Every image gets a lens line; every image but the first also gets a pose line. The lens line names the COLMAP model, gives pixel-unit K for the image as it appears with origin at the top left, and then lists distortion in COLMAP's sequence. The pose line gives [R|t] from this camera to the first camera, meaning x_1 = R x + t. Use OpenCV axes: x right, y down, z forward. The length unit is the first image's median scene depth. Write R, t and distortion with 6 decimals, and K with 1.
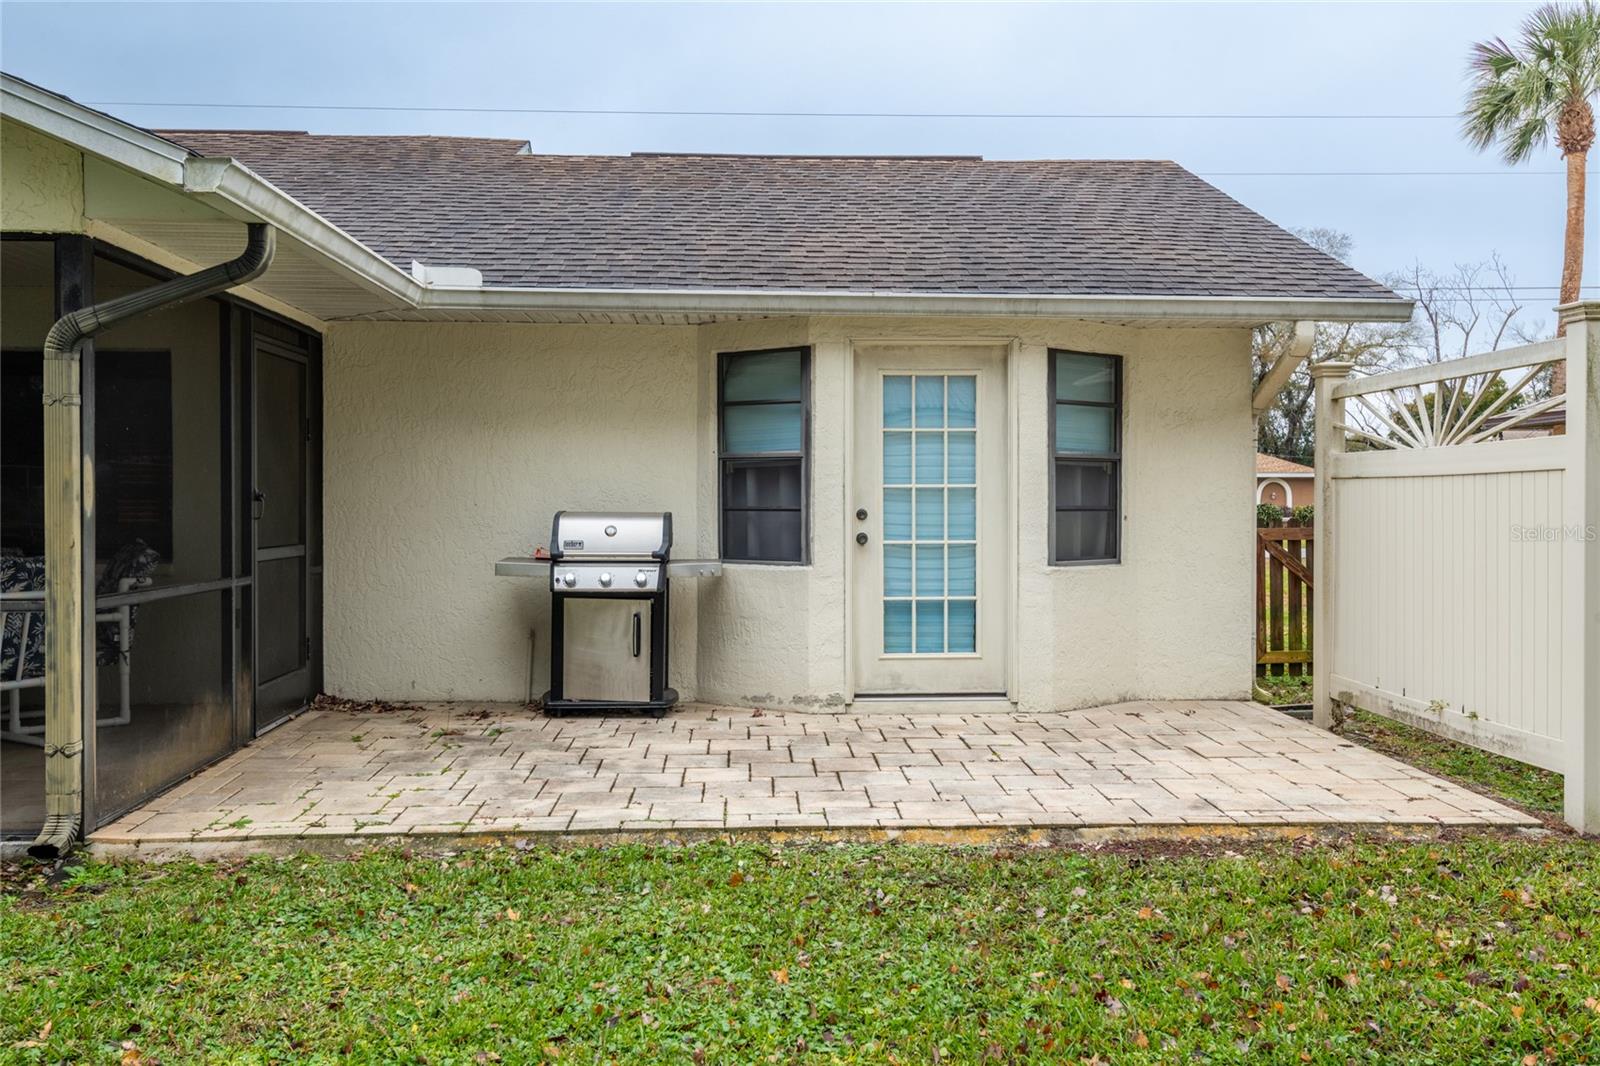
lens RADIAL K [[1419.1, 0, 803.0], [0, 1419.1, 526.2], [0, 0, 1]] dist [-0.013134, -0.004578]
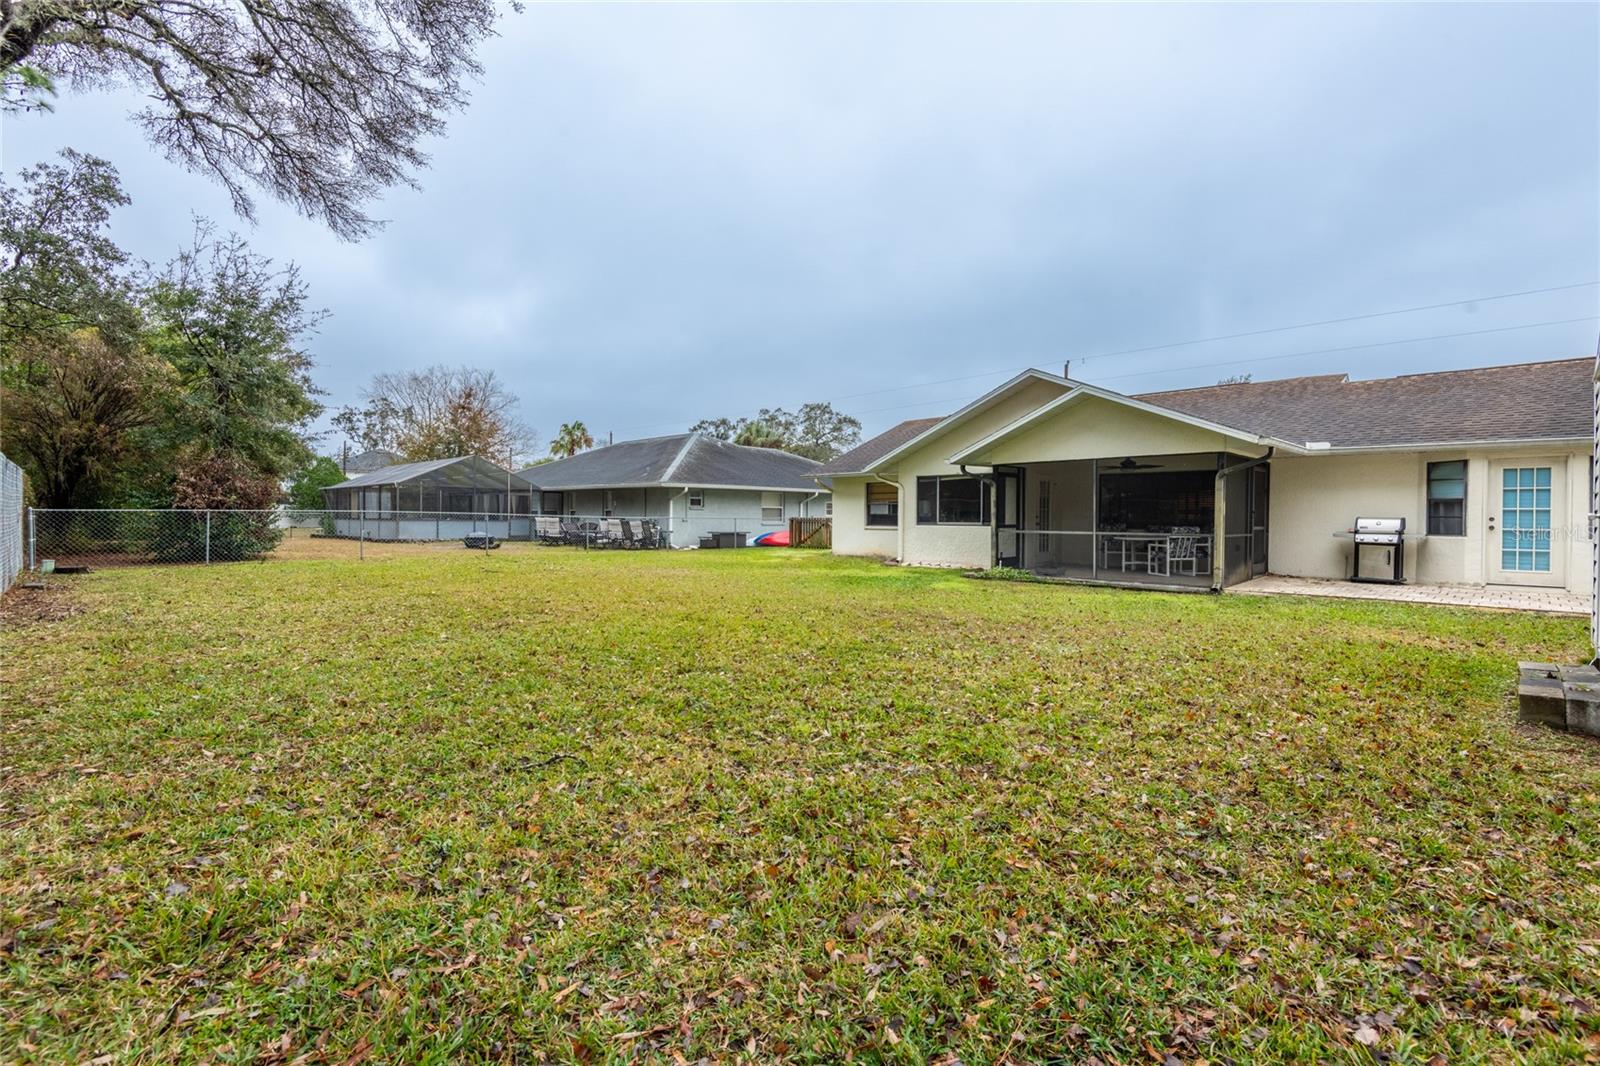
lens RADIAL K [[733.2, 0, 813.2], [0, 733.2, 523.2], [0, 0, 1]] dist [0.024621, -0.014705]
pose [[0.691398, 0.013489, -0.722348, 0.171073], [-0.021058, 0.999777, -0.001486, 0.030103], [0.722167, 0.016238, 0.691528, -0.967165]]
